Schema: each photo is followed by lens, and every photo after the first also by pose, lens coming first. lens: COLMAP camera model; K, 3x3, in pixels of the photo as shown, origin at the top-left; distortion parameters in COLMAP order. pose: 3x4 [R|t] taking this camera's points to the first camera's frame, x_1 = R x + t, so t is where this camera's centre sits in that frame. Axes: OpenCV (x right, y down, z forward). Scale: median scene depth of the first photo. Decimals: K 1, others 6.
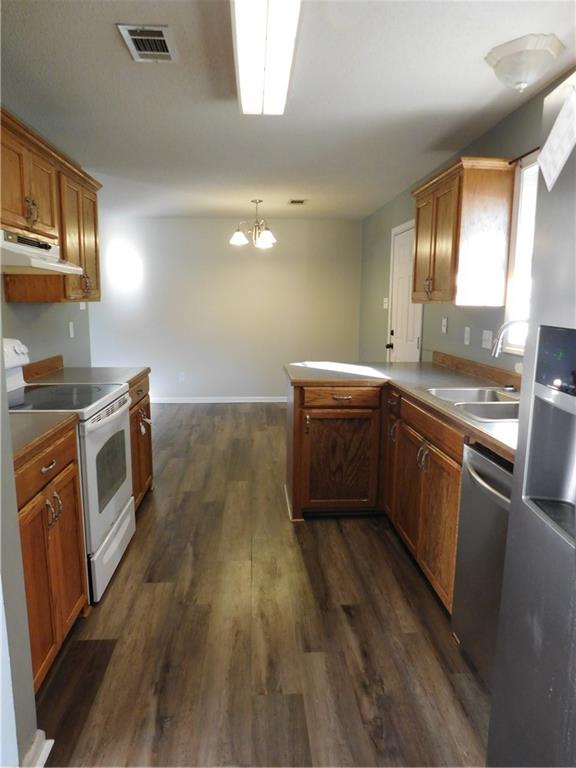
lens RADIAL K [[504.8, 0, 288.0], [0, 504.8, 384.0], [0, 0, 1]] dist [-0.002642, -0.000592]
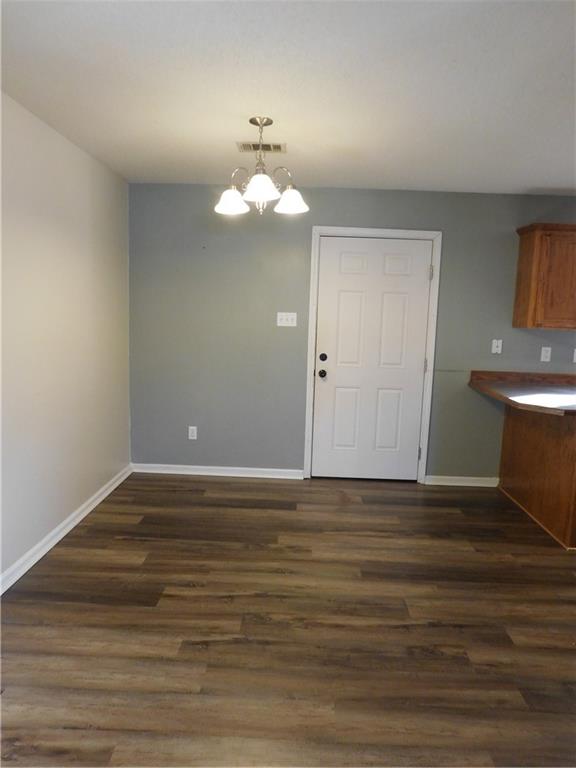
lens RADIAL K [[504.8, 0, 288.0], [0, 504.8, 384.0], [0, 0, 1]] dist [-0.002642, -0.000592]
pose [[0.088651, -0.128607, 0.987725, -0.627884], [0.129103, 0.984748, 0.116632, -0.167332], [-0.987661, 0.117178, 0.103903, 1.017431]]
